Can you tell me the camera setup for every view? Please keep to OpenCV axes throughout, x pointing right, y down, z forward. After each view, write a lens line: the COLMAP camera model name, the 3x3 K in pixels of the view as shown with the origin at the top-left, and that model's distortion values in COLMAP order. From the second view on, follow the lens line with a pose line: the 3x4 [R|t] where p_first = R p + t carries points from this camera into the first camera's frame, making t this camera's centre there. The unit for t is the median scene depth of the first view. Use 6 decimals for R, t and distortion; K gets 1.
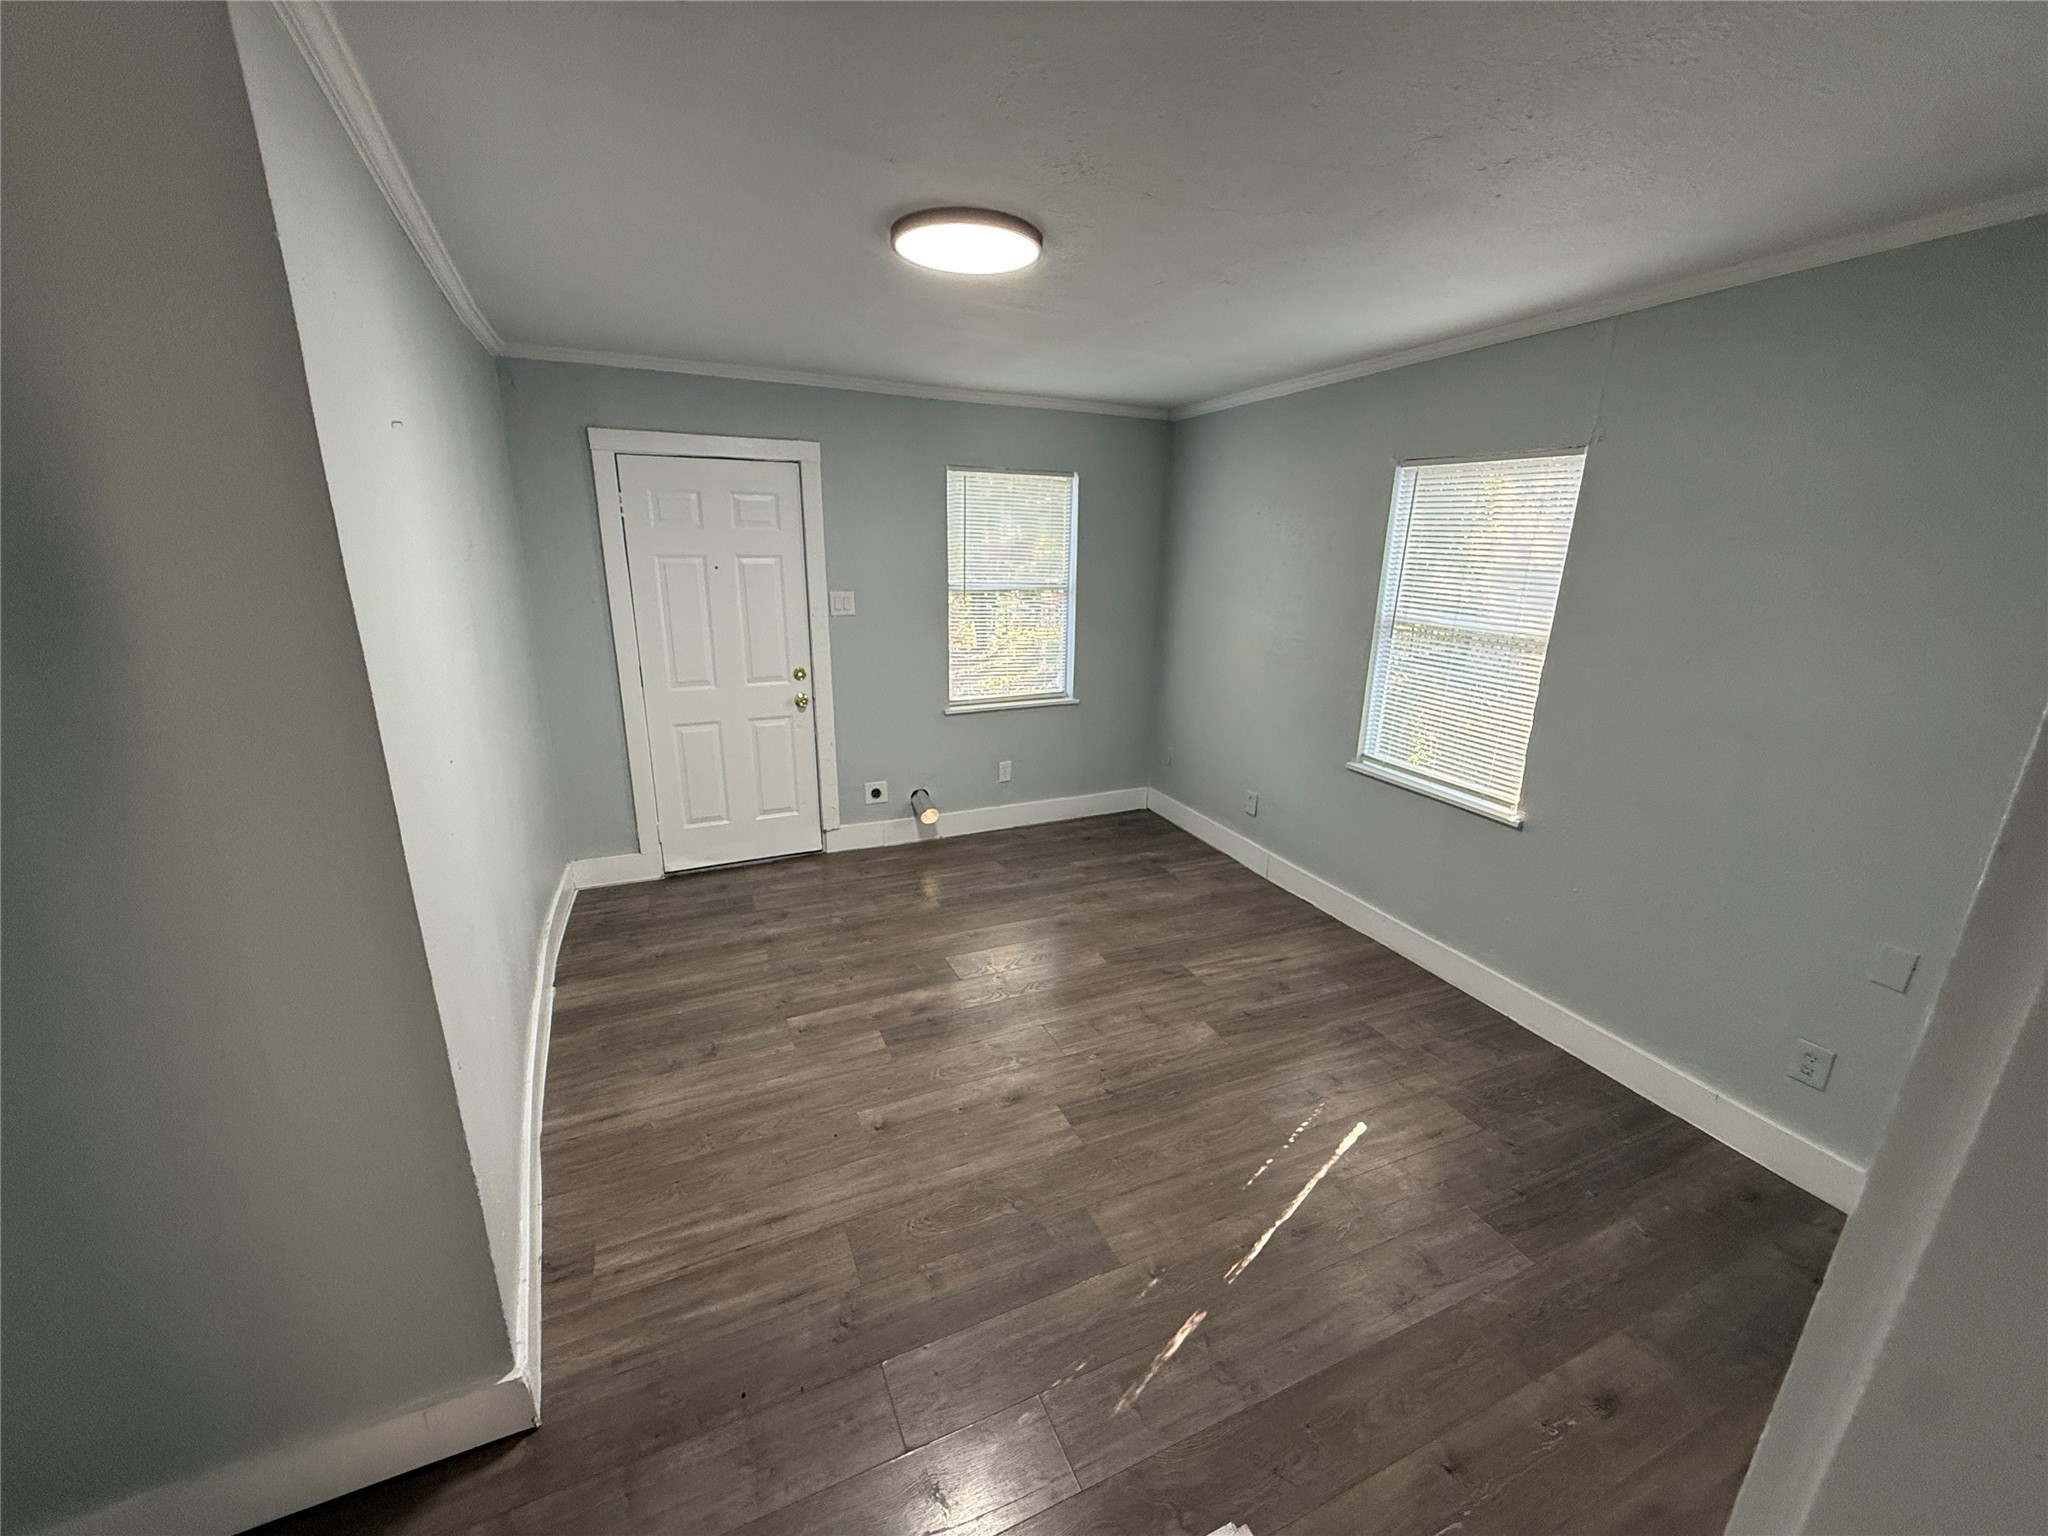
lens RADIAL K [[811.6, 0, 1022.5], [0, 811.6, 771.7], [0, 0, 1]] dist [-0.001055, 0.000239]
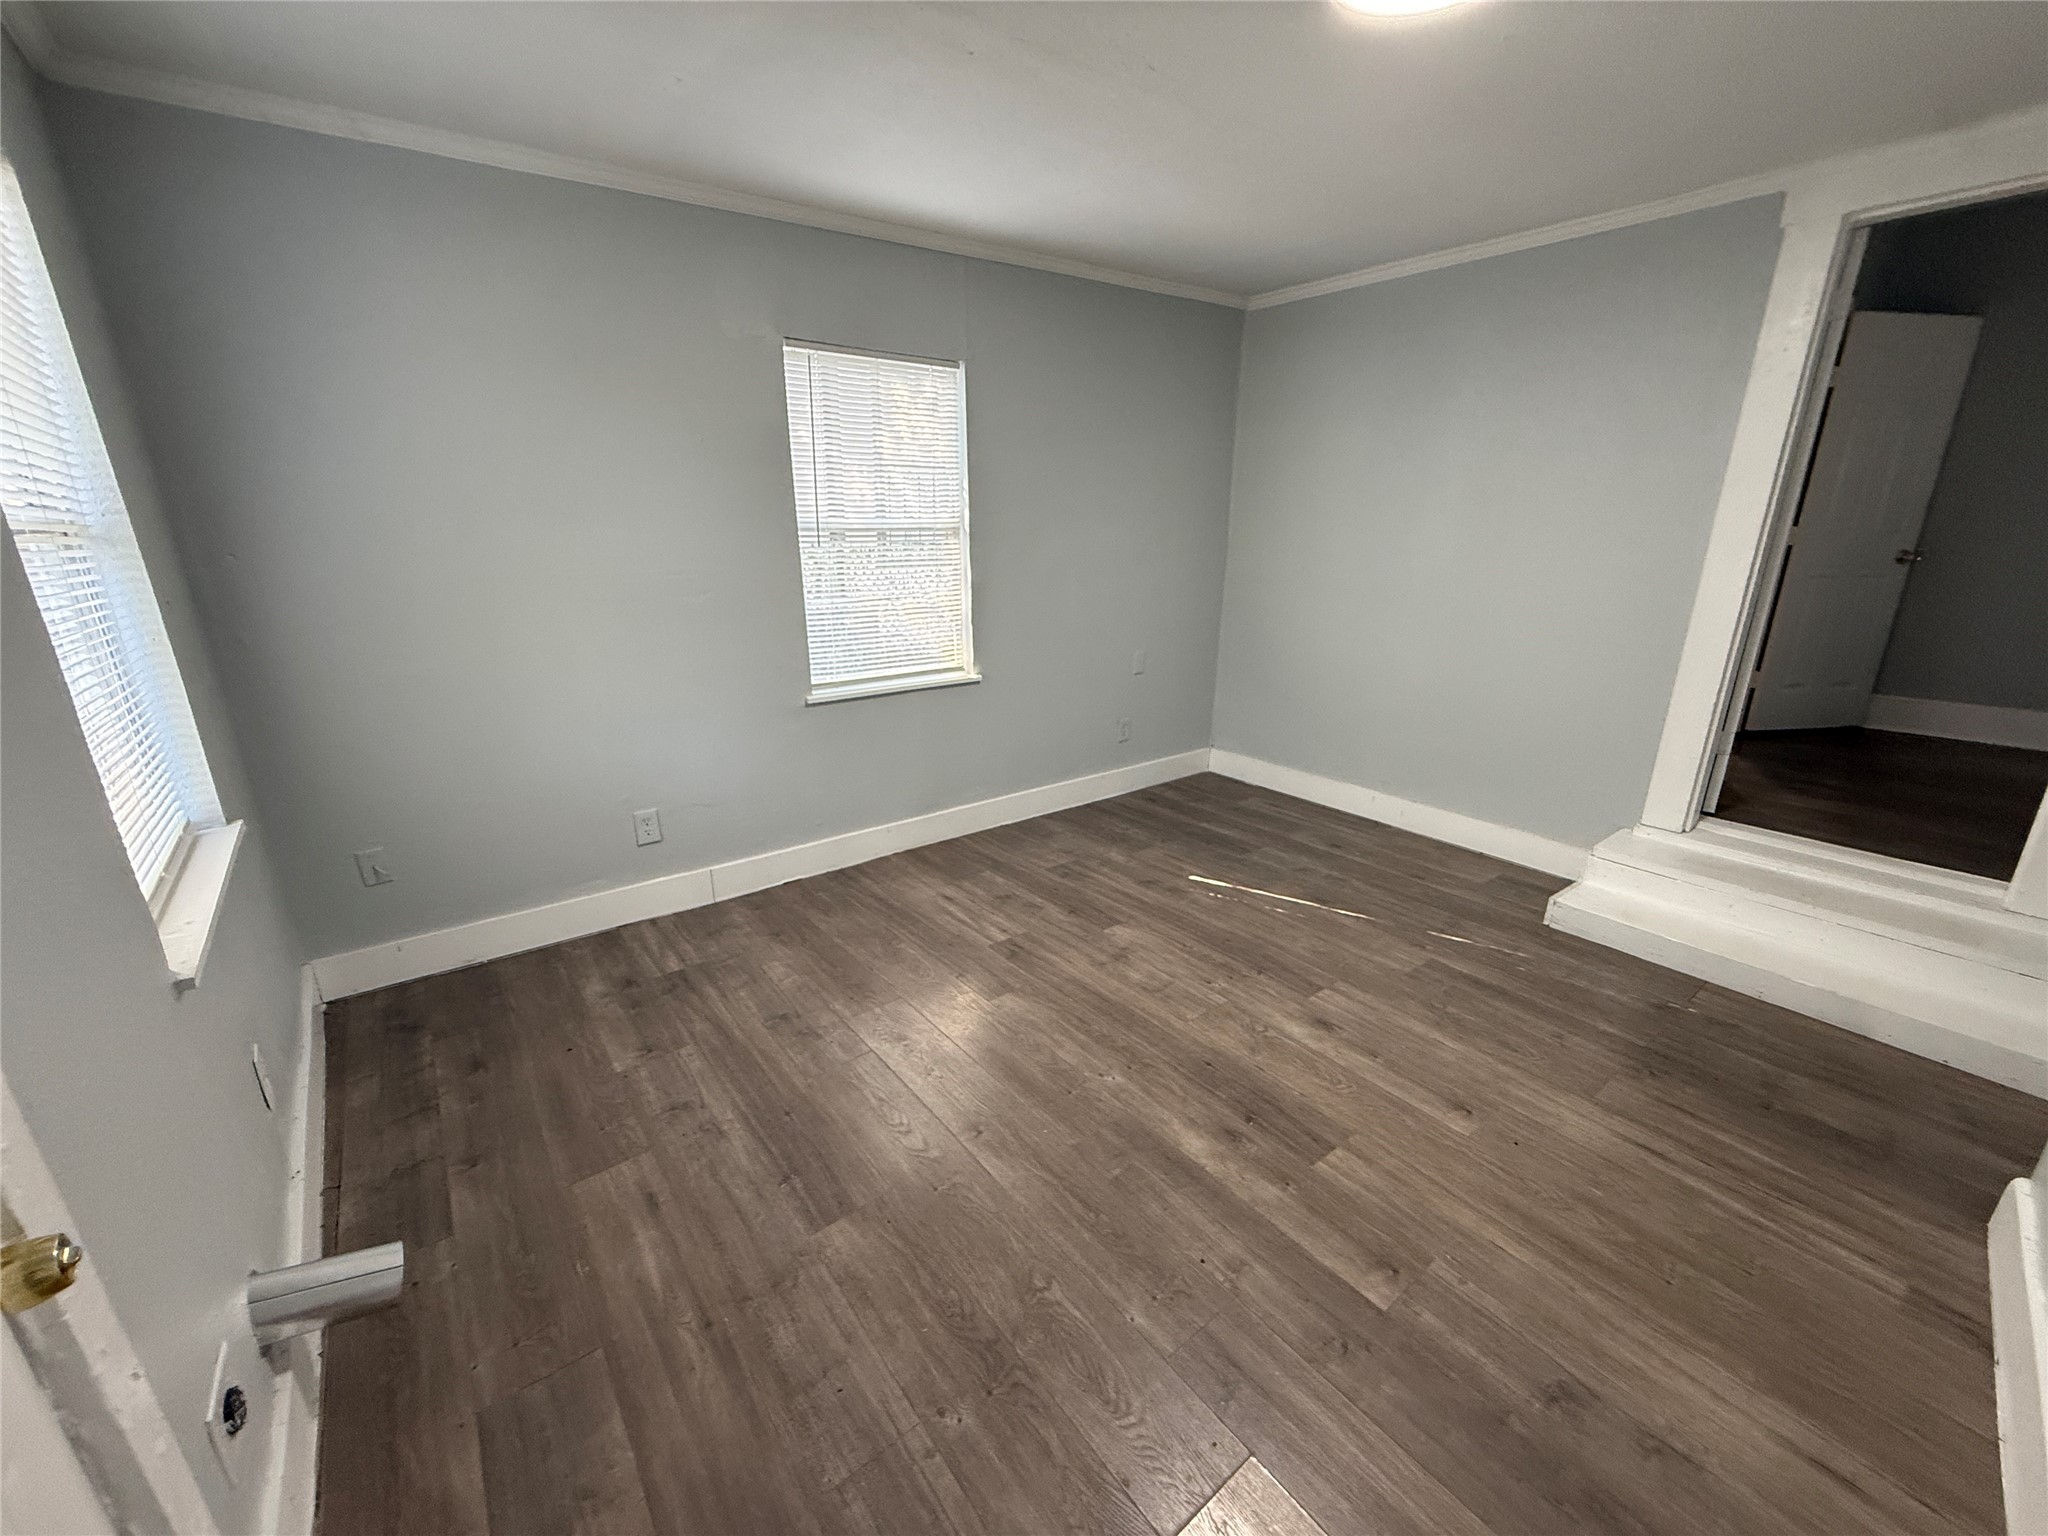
lens RADIAL K [[811.6, 0, 1022.5], [0, 811.6, 771.7], [0, 0, 1]] dist [-0.001055, 0.000239]
pose [[-0.230818, -0.309616, 0.922421, -0.634348], [0.271443, 0.889892, 0.366621, -0.262666], [-0.934367, 0.335007, -0.121360, 1.217594]]
